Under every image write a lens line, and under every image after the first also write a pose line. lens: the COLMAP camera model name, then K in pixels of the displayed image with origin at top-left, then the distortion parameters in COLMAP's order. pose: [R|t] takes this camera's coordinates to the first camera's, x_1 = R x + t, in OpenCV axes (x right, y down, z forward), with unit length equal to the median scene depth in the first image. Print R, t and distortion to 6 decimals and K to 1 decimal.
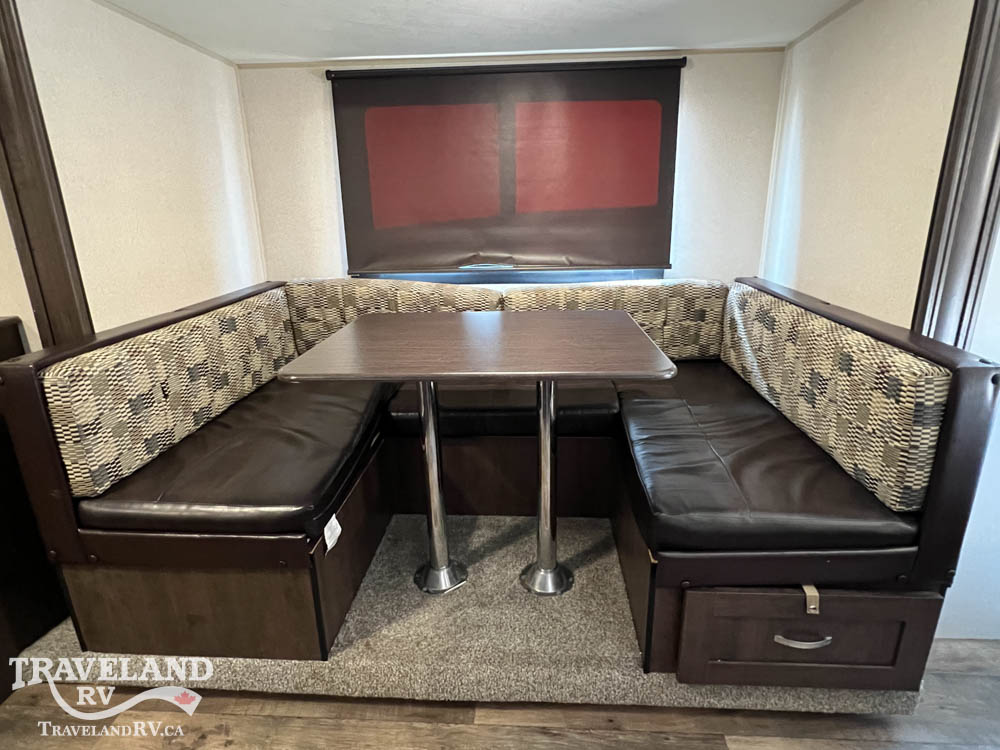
lens RADIAL K [[550.8, 0, 502.0], [0, 550.8, 371.4], [0, 0, 1]] dist [-0.001688, 0.000850]
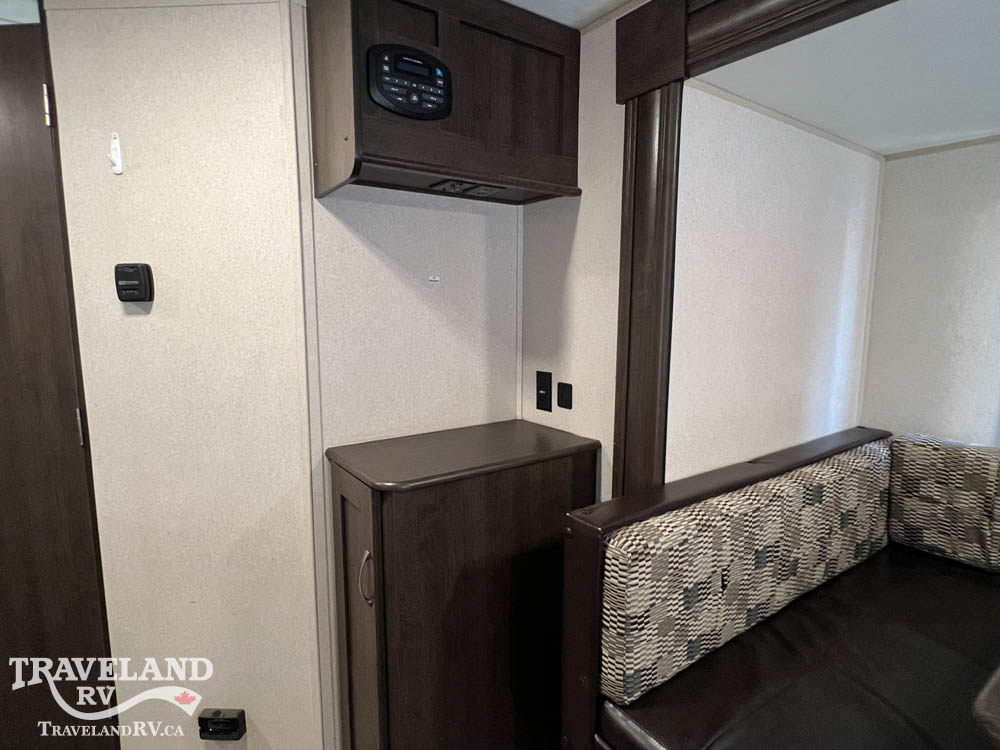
lens RADIAL K [[550.8, 0, 505.5], [0, 550.8, 373.0], [0, 0, 1]] dist [-0.001688, 0.000850]
pose [[0.627745, 0.124821, -0.768346, -0.283668], [-0.244781, 0.968641, -0.042628, -0.145876], [0.738931, 0.214836, 0.638613, 0.263009]]
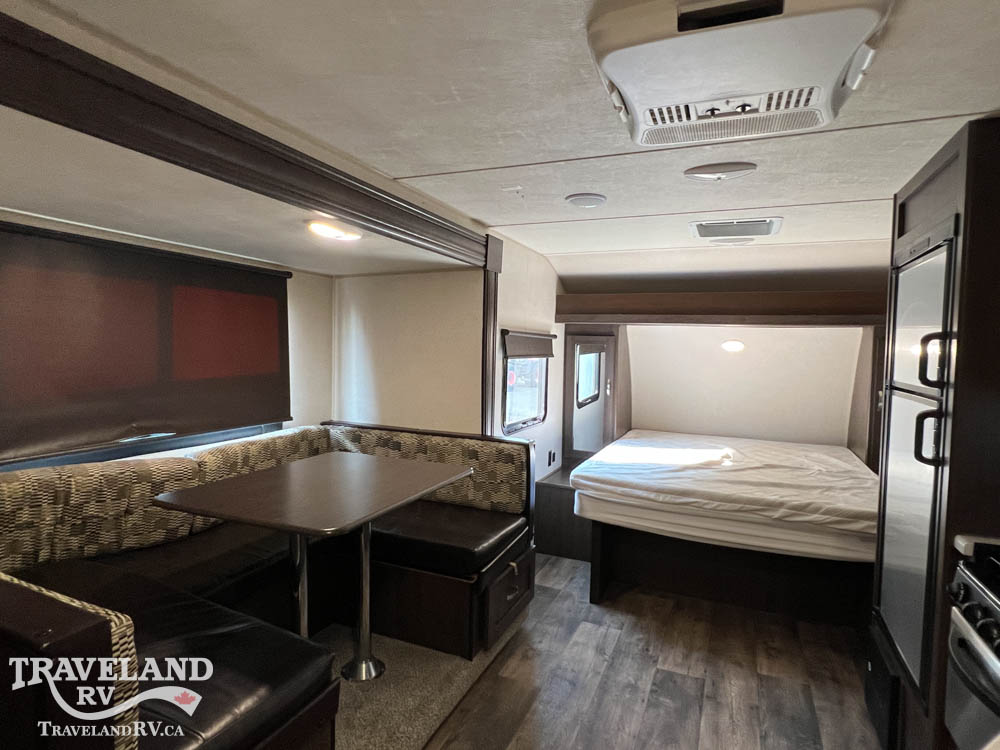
lens RADIAL K [[550.8, 0, 501.2], [0, 550.8, 384.0], [0, 0, 1]] dist [-0.001688, 0.000850]
pose [[0.338937, -0.024620, 0.940487, -1.228129], [0.248987, 0.966361, -0.064434, -0.109899], [-0.907264, 0.256008, 0.333666, 0.185604]]
